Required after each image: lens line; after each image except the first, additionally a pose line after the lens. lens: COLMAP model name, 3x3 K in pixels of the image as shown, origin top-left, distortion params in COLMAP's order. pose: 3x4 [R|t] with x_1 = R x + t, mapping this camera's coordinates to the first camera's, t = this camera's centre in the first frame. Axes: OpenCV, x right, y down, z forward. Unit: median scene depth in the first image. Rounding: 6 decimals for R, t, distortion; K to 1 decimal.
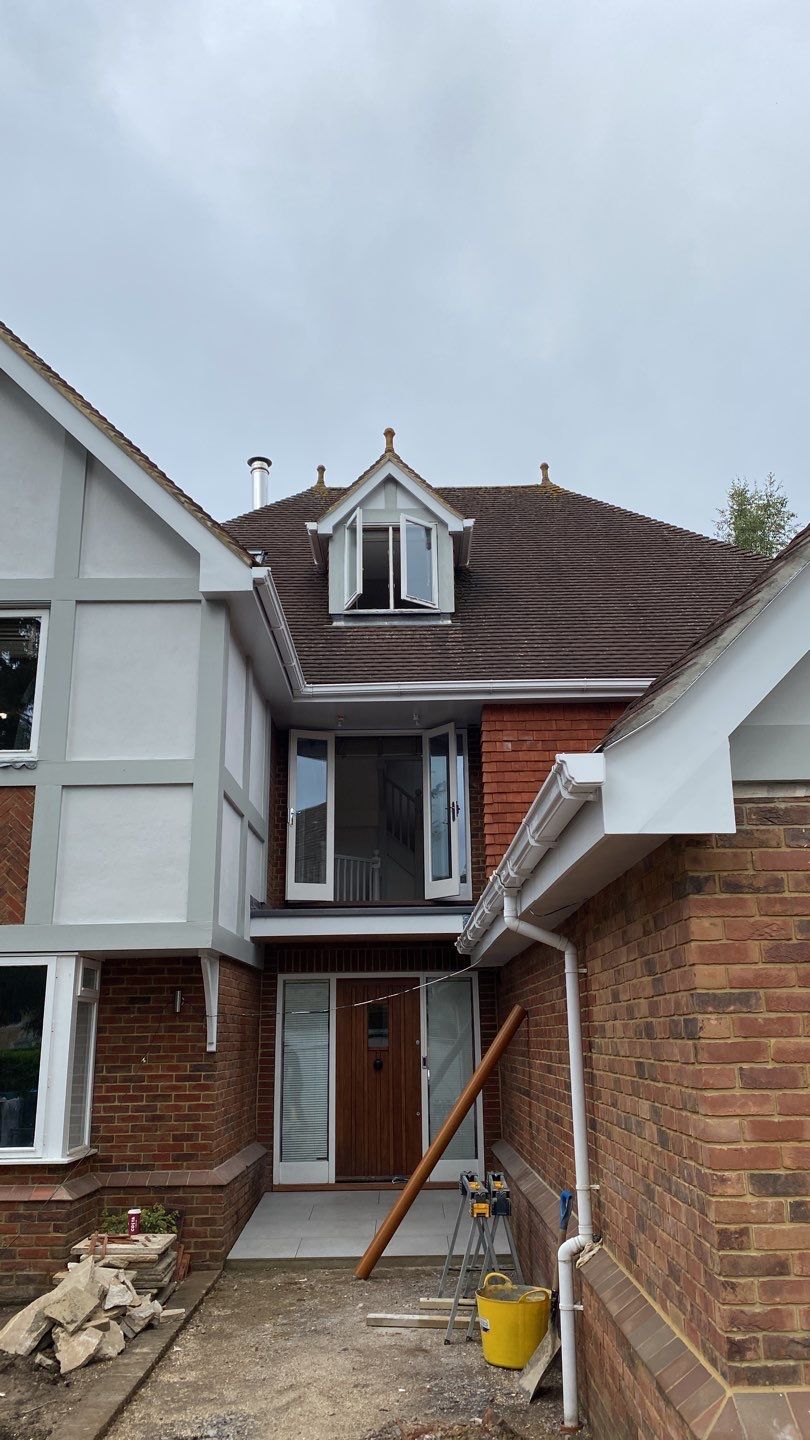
lens RADIAL K [[1094.4, 0, 413.1], [0, 1094.4, 728.5], [0, 0, 1]] dist [0.044212, -0.047286]
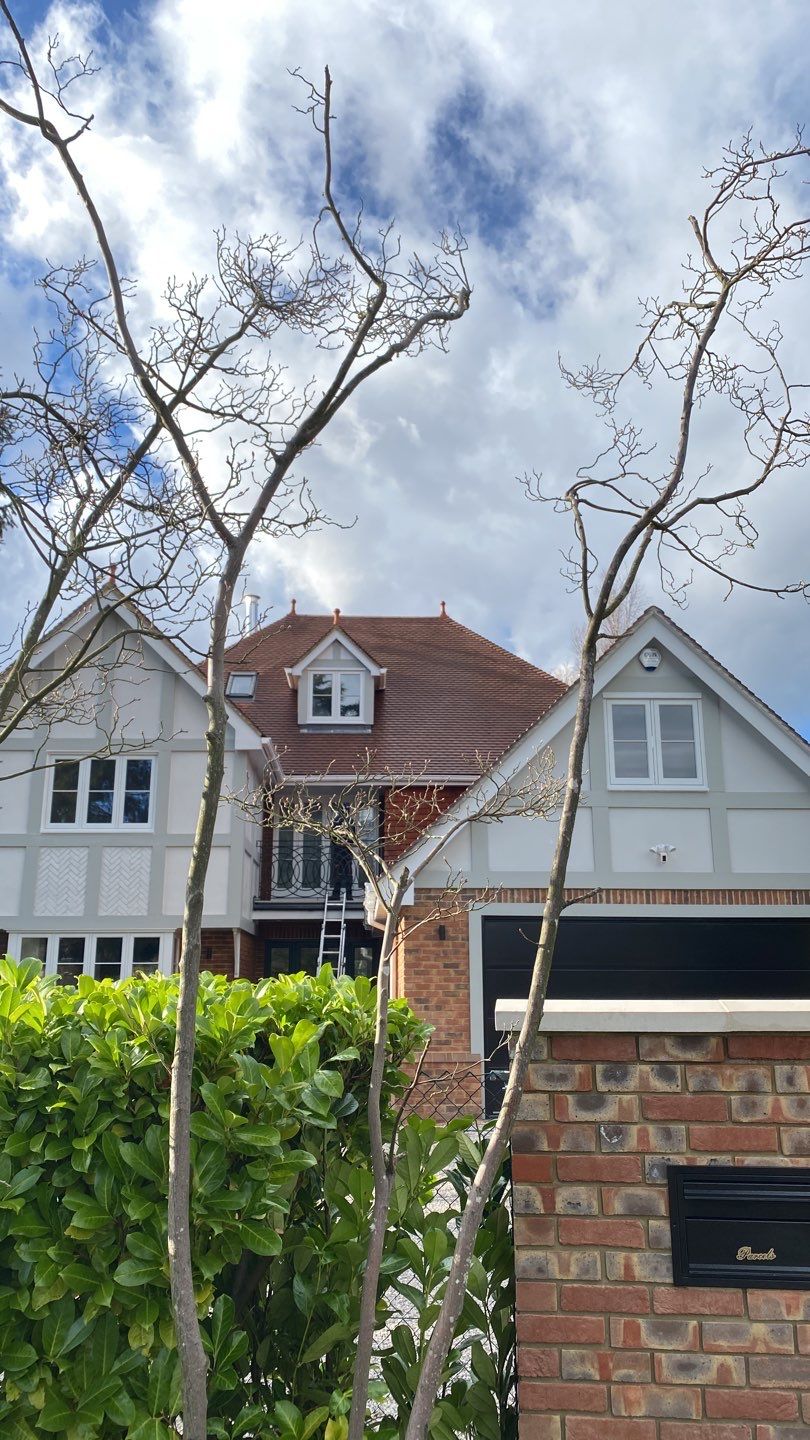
lens RADIAL K [[1094.4, 0, 409.9], [0, 1094.4, 717.8], [0, 0, 1]] dist [0.044212, -0.047286]
pose [[0.999354, 0.018652, 0.030717, 0.063086], [-0.019353, 0.999555, 0.022700, -0.234545], [-0.030280, -0.023280, 0.999270, -1.009681]]
